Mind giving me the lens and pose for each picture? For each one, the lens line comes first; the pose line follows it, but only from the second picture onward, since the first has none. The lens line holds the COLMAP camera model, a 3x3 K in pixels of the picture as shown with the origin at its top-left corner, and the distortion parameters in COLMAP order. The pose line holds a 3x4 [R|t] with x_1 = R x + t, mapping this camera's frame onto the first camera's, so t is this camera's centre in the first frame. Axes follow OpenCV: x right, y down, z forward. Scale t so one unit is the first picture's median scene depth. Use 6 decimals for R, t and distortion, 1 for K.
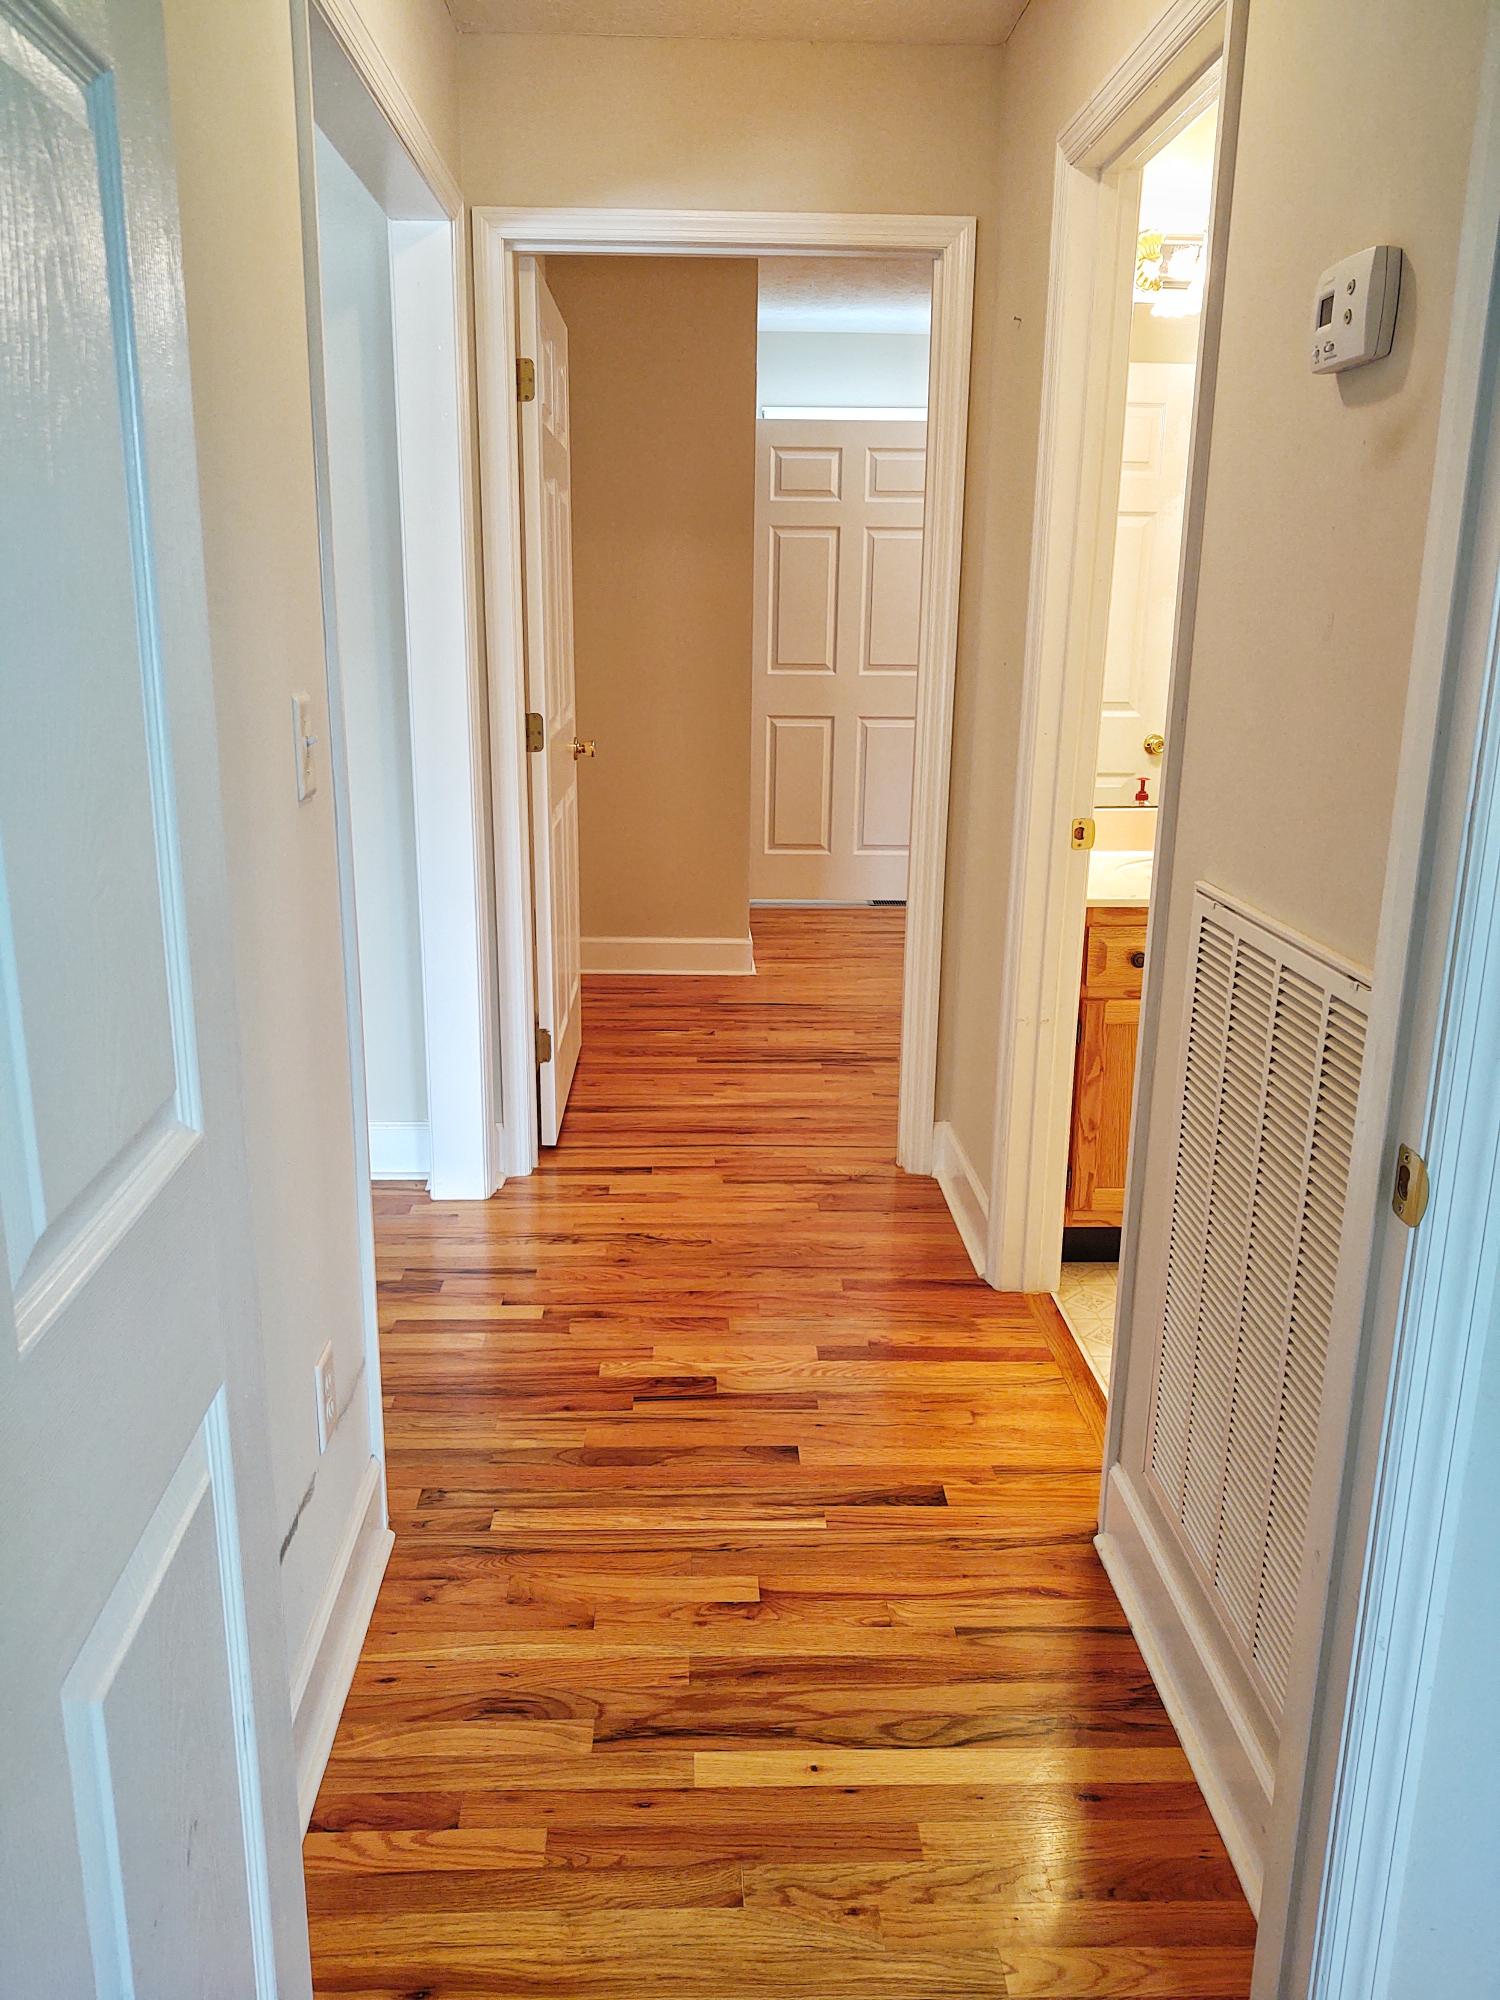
lens RADIAL K [[1533.5, 0, 750.0], [0, 1533.5, 1000.0], [0, 0, 1]] dist [0.057679, -0.098451]
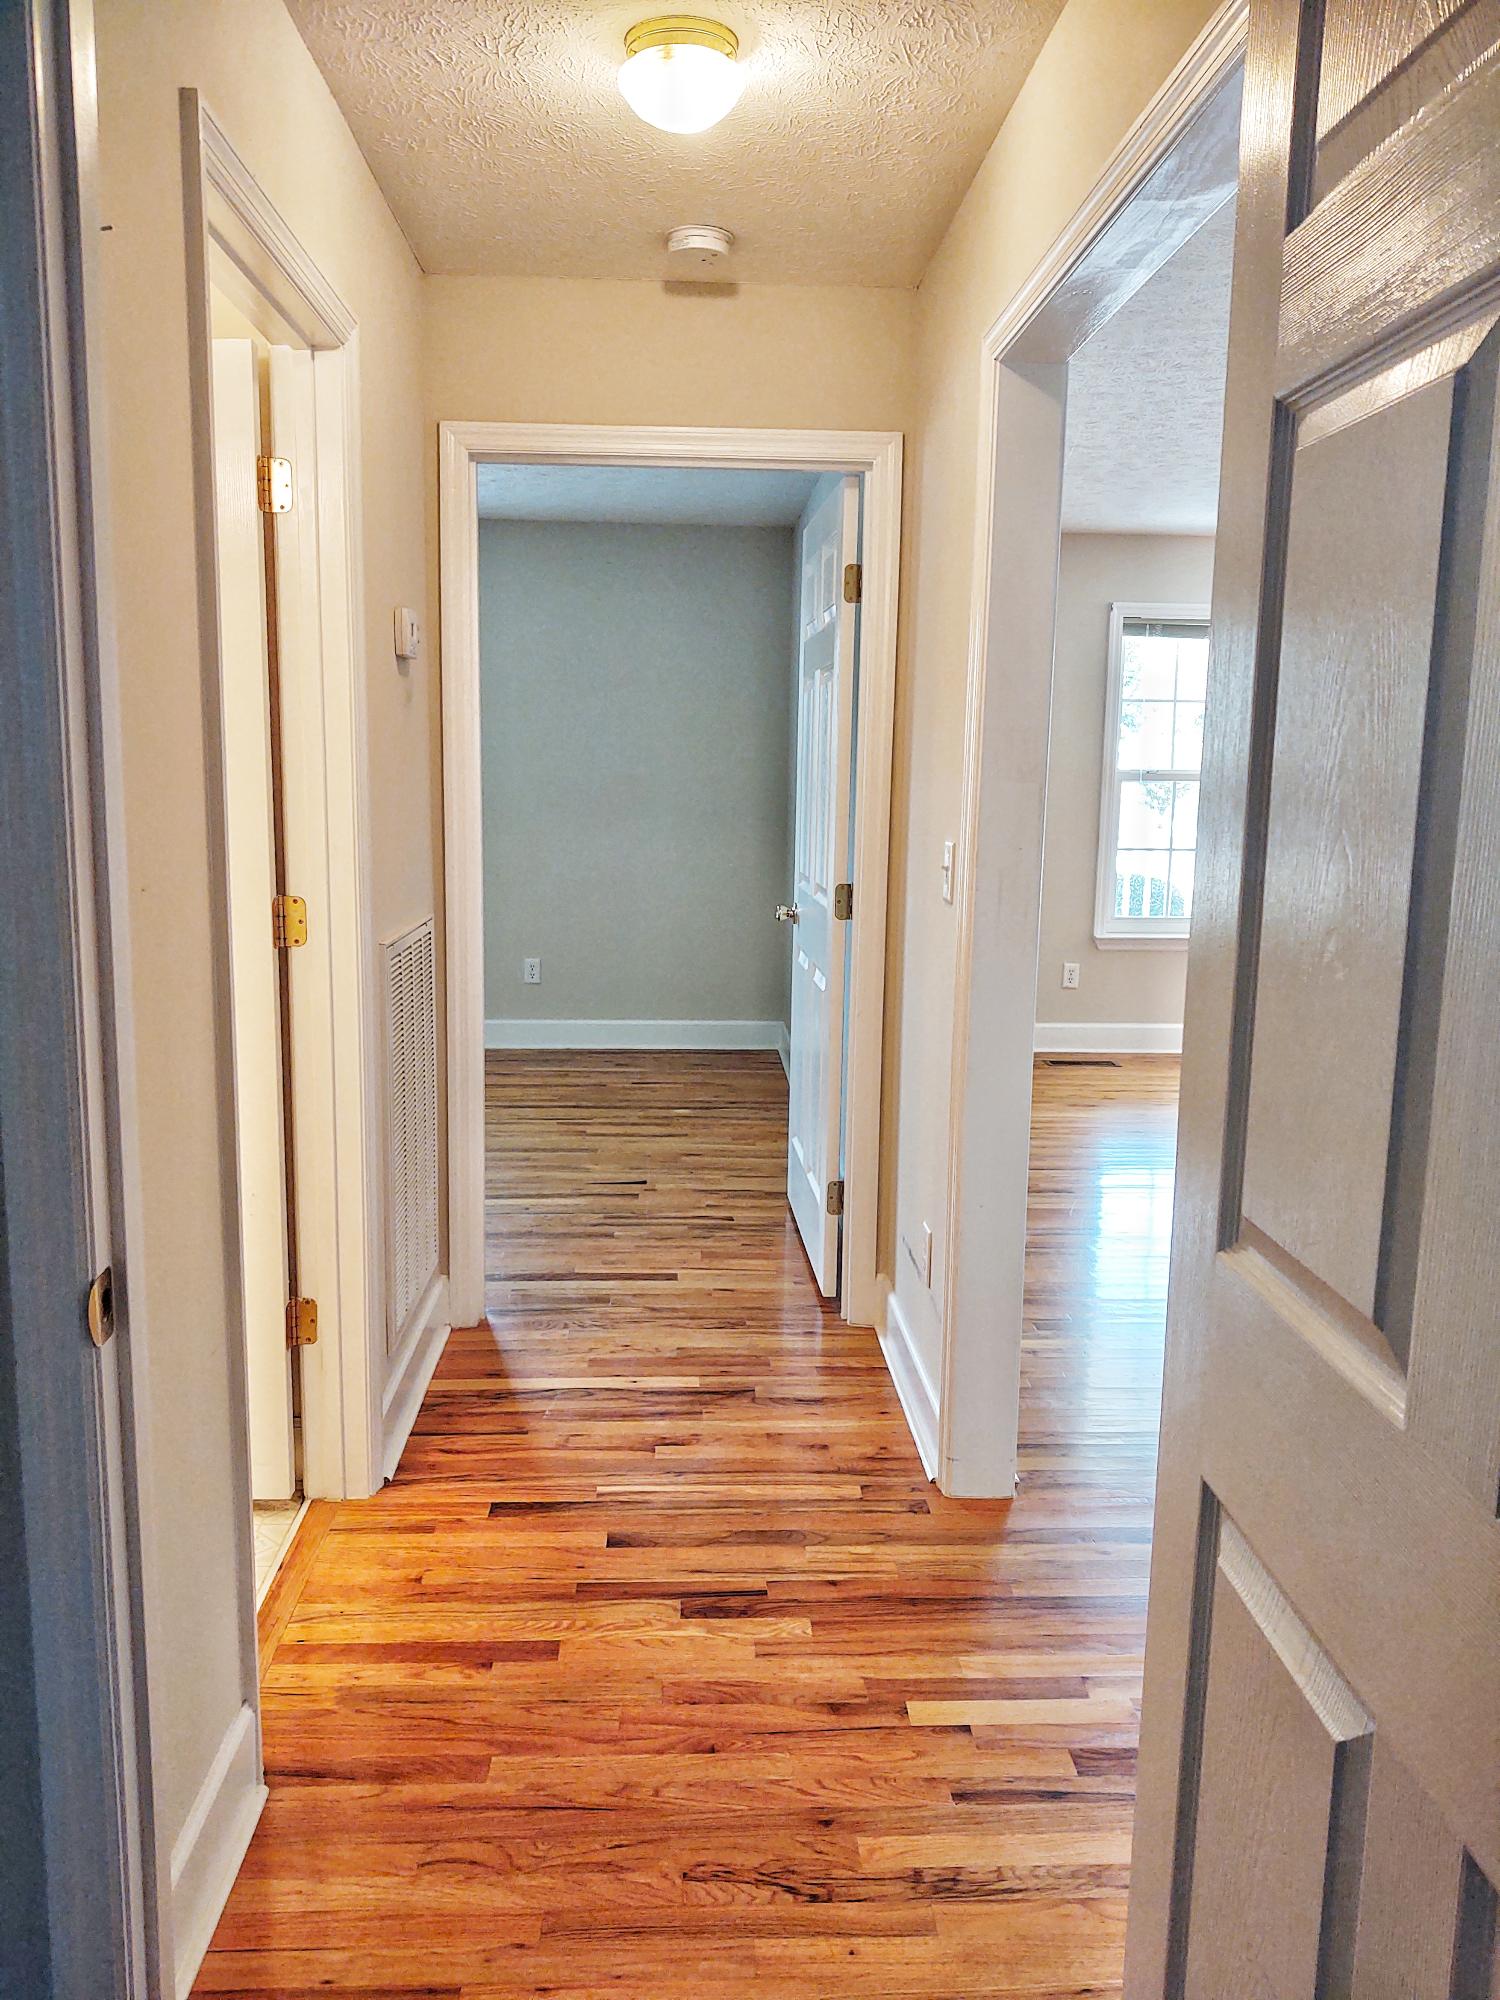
lens RADIAL K [[1533.5, 0, 750.0], [0, 1533.5, 1000.0], [0, 0, 1]] dist [0.057679, -0.098451]
pose [[-0.999465, -0.030043, -0.012959, -0.042424], [-0.032717, 0.913579, 0.405342, -0.482611], [-0.000339, 0.405549, -0.914073, 1.781837]]
